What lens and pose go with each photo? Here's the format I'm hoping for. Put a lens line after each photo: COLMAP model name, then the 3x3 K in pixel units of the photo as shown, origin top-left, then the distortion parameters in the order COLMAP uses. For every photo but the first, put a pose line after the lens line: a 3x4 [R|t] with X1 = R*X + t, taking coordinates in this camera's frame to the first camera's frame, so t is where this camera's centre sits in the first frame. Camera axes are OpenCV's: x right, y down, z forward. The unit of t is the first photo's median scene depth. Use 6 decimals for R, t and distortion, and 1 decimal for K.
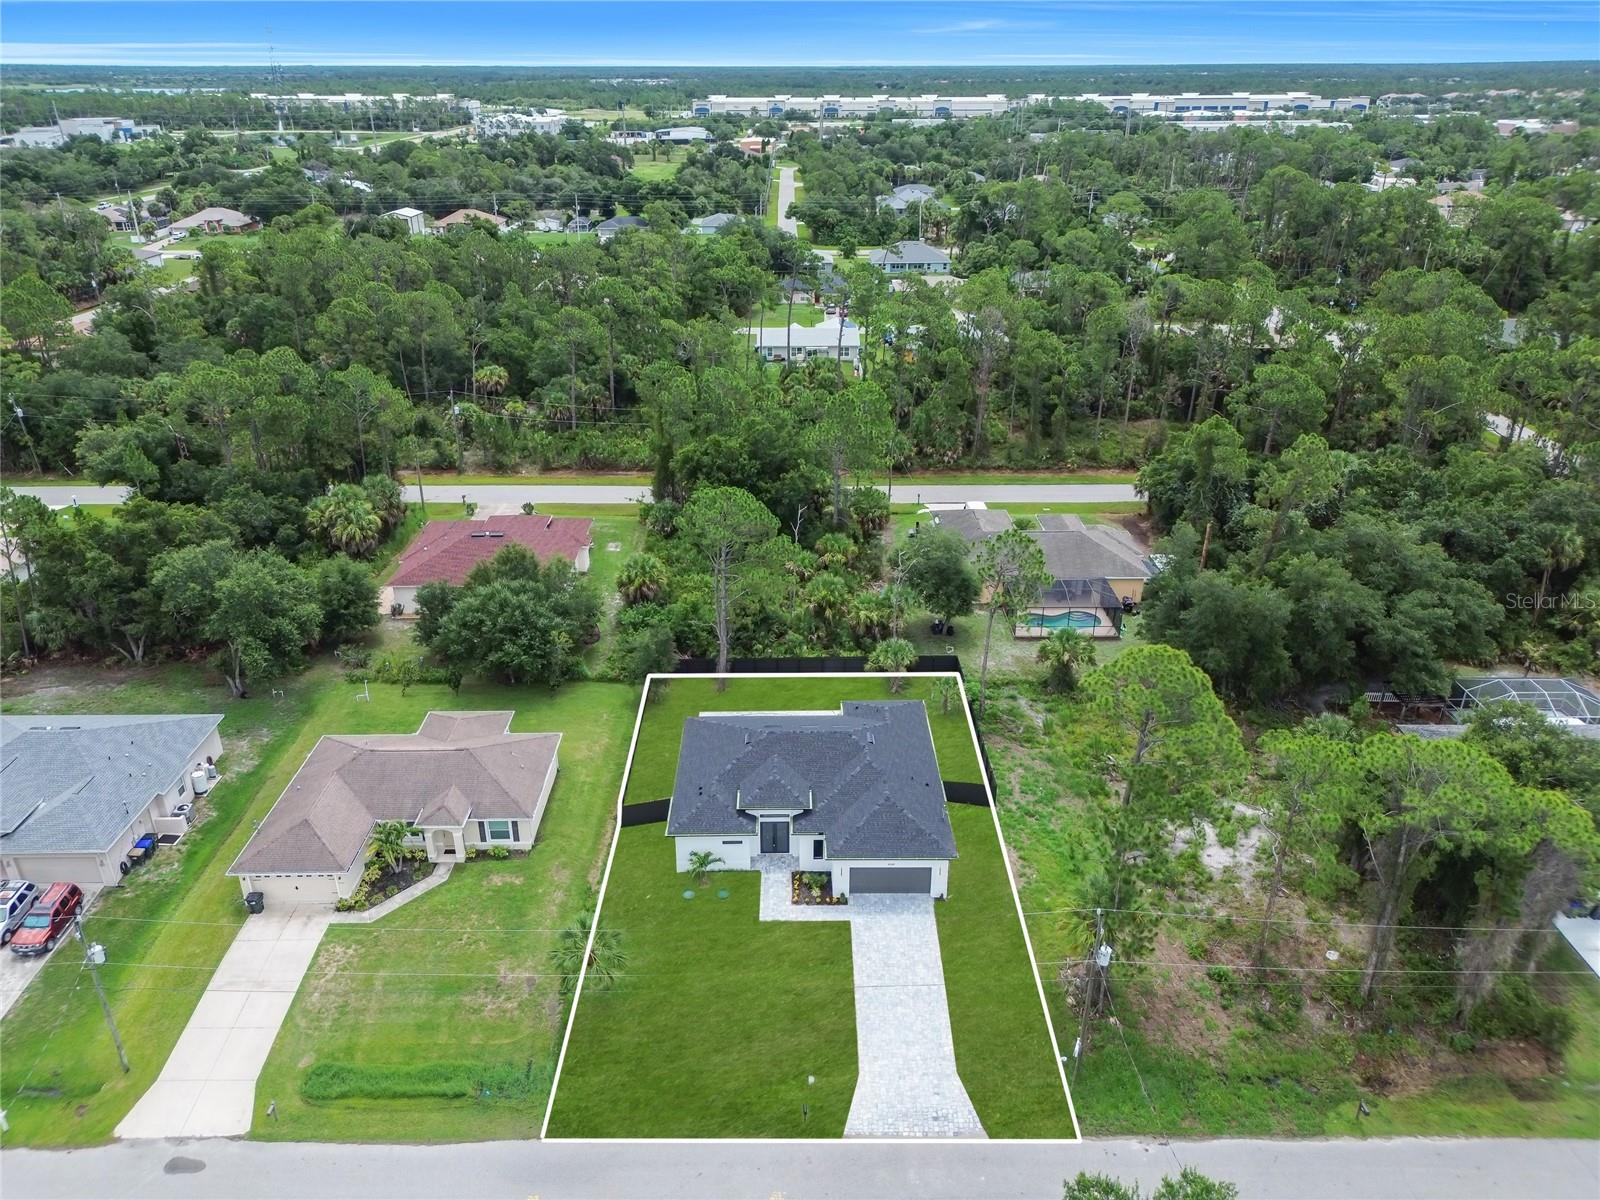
lens RADIAL K [[1128.6, 0, 800.0], [0, 1128.6, 600.0], [0, 0, 1]] dist [0.044639, -0.046524]
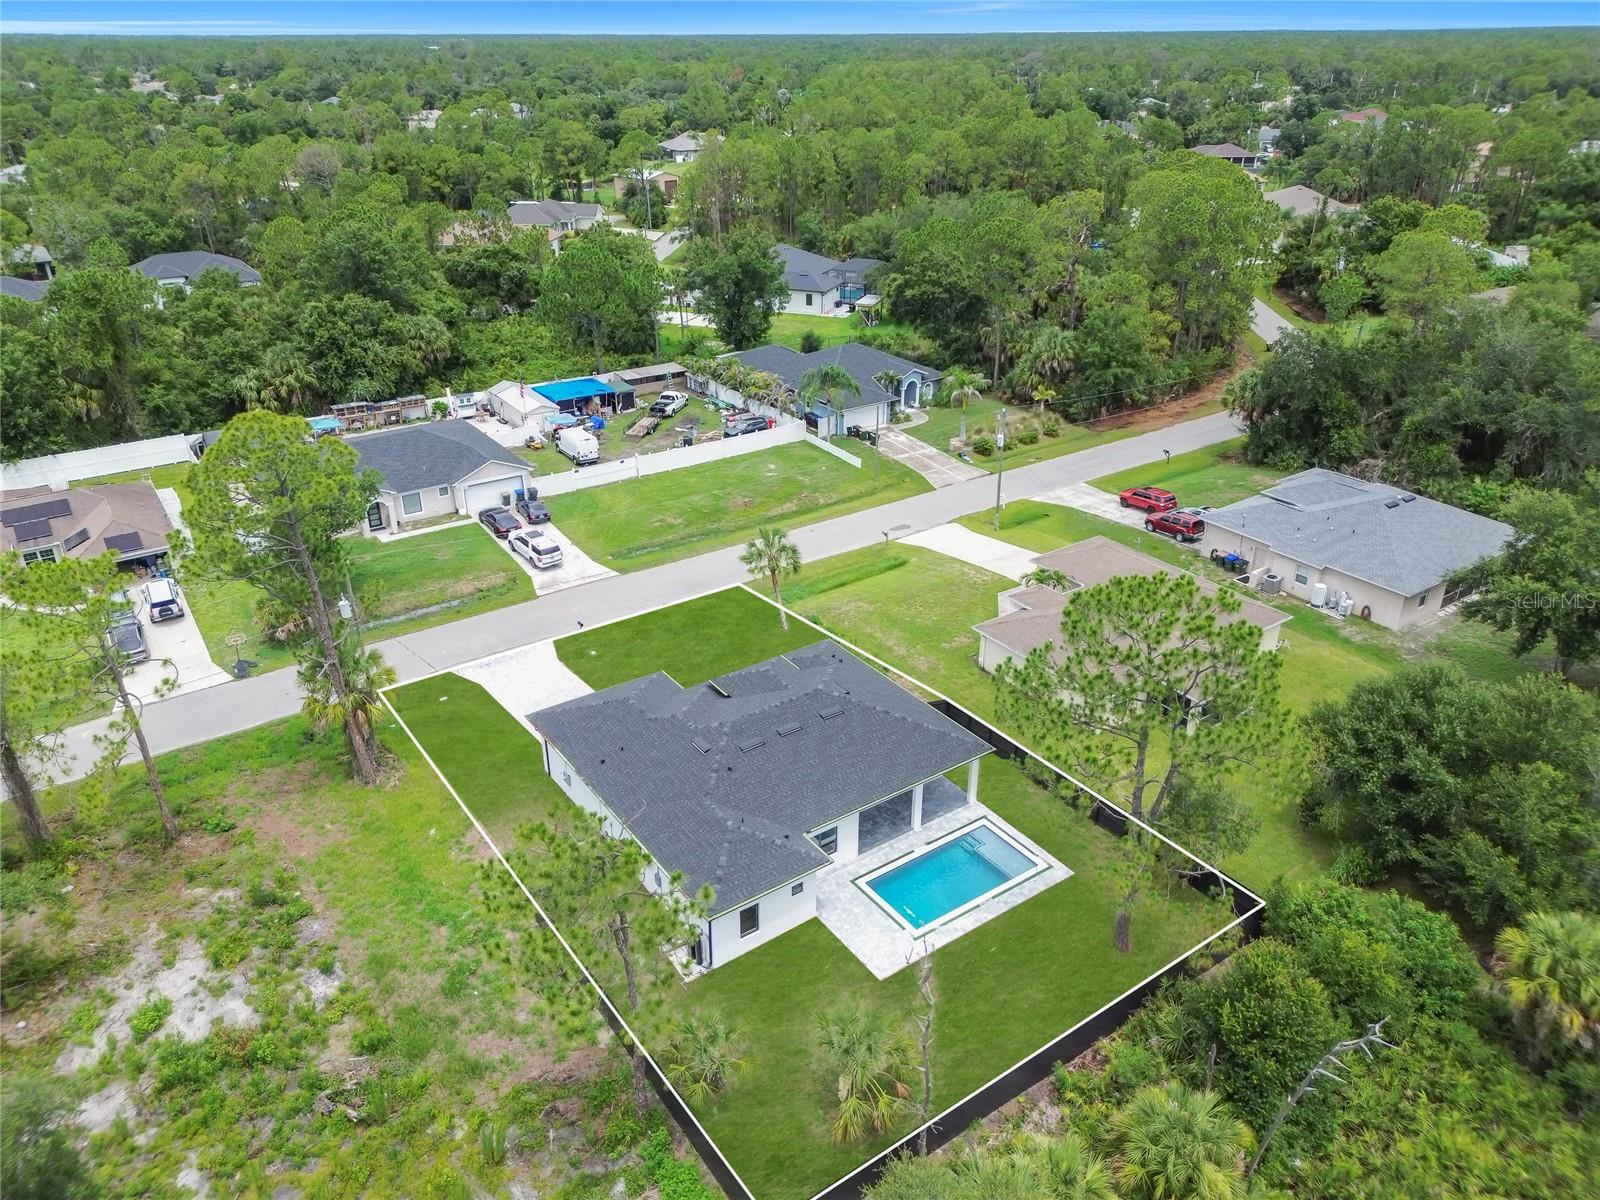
lens RADIAL K [[1128.6, 0, 800.0], [0, 1128.6, 600.0], [0, 0, 1]] dist [0.044639, -0.046524]
pose [[-0.827160, 0.254735, -0.500915, 0.360711], [-0.234592, 0.653460, 0.719692, -0.479792], [0.510659, 0.712811, -0.480757, 1.395003]]
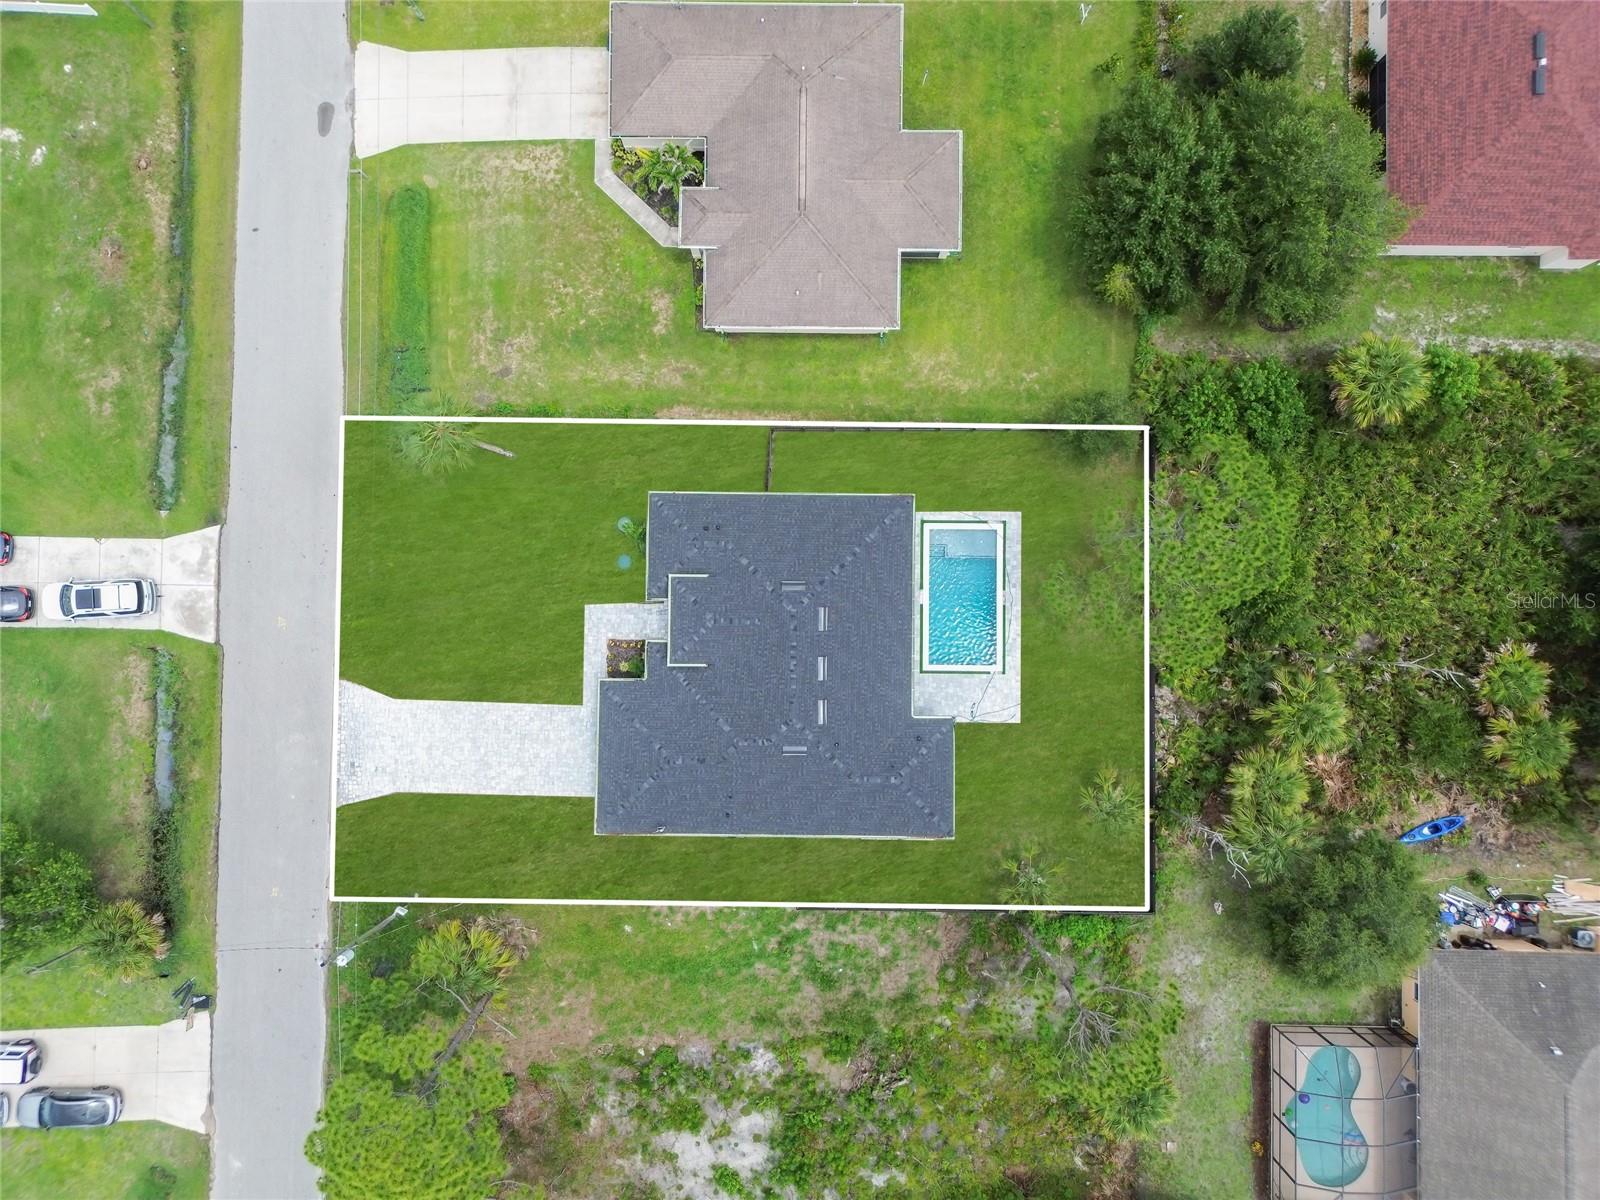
lens RADIAL K [[1128.6, 0, 800.0], [0, 1128.6, 600.0], [0, 0, 1]] dist [0.044639, -0.046524]
pose [[-0.022806, 0.999454, -0.023899, -0.020054], [-0.421259, 0.012072, 0.906860, -0.590325], [0.906654, 0.030749, 0.420754, 0.738685]]
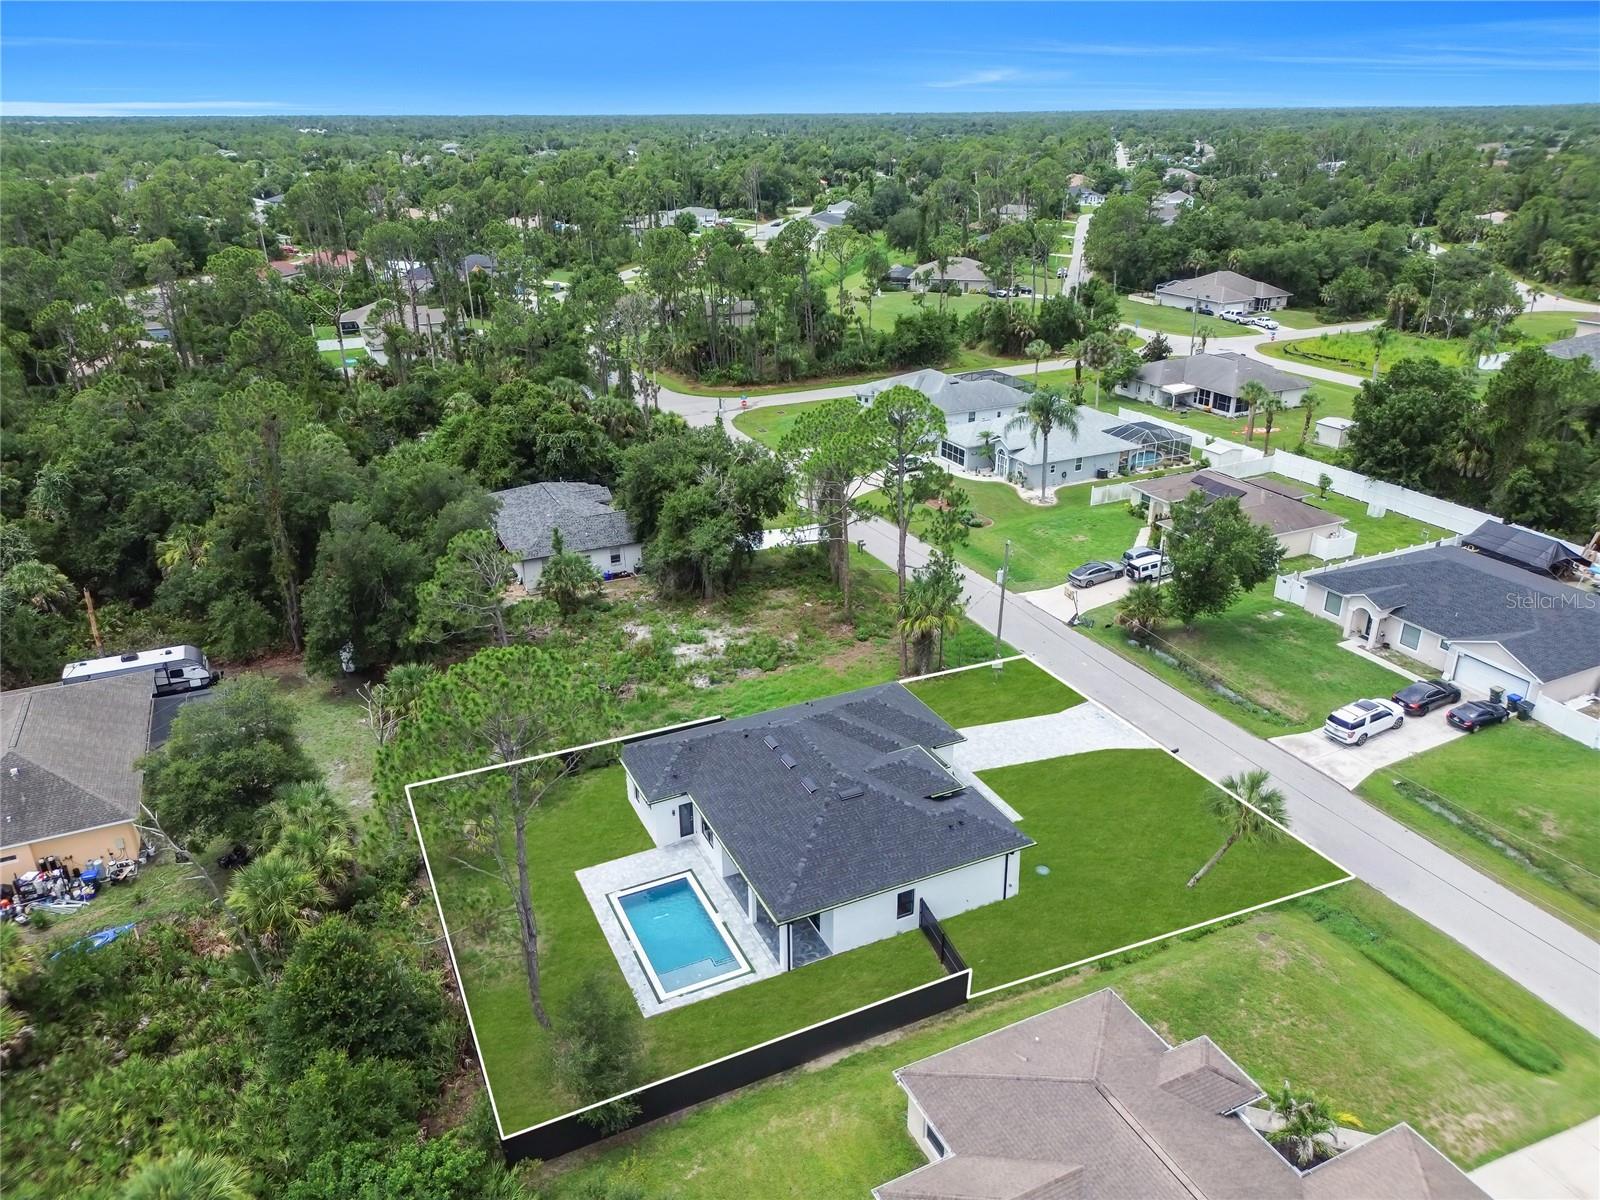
lens RADIAL K [[1136.9, 0, 800.0], [0, 1136.9, 600.0], [0, 0, 1]] dist [0.038958, -0.004996]
pose [[-0.421289, -0.359501, 0.832631, -0.642748], [0.387756, 0.758537, 0.523704, -0.395718], [-0.819854, 0.543489, -0.180165, 1.166758]]
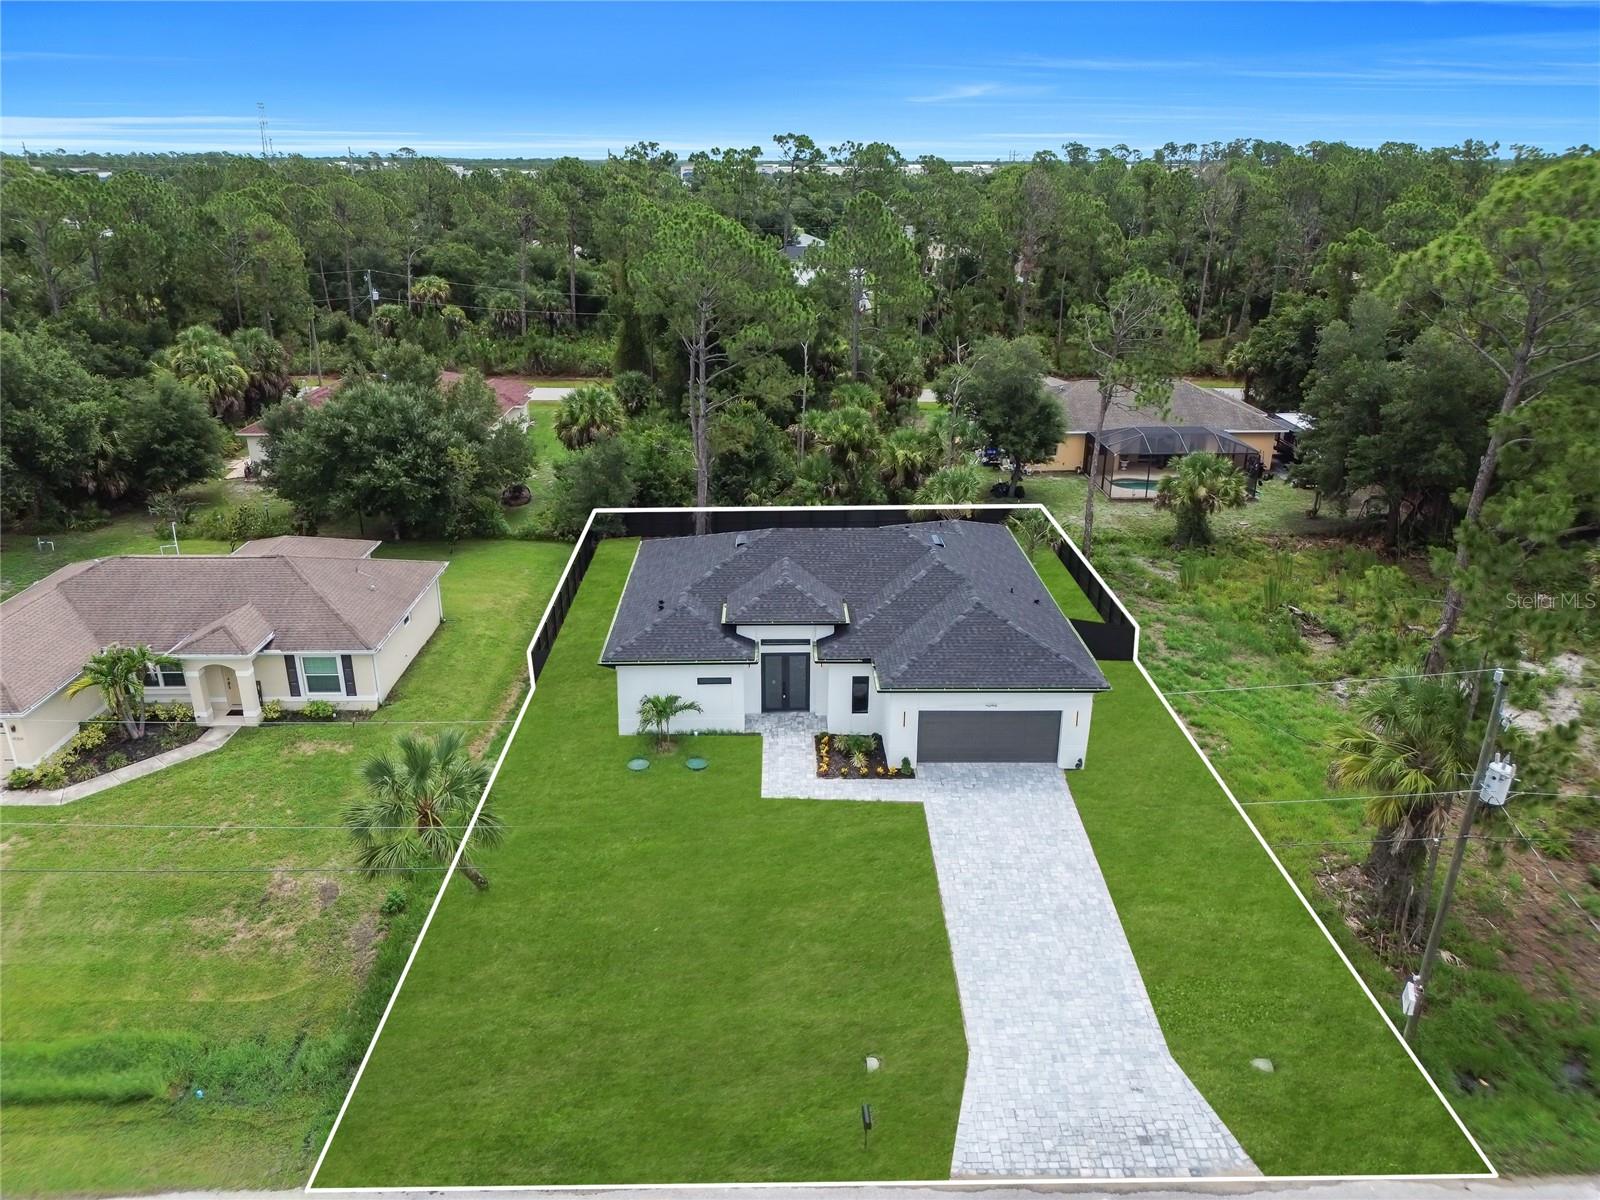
lens RADIAL K [[1128.6, 0, 800.0], [0, 1128.6, 600.0], [0, 0, 1]] dist [0.044639, -0.046524]
pose [[0.999916, 0.001347, 0.012921, -0.022722], [-0.000389, 0.997268, -0.073866, 0.214517], [-0.012985, 0.073854, 0.997185, 0.412850]]
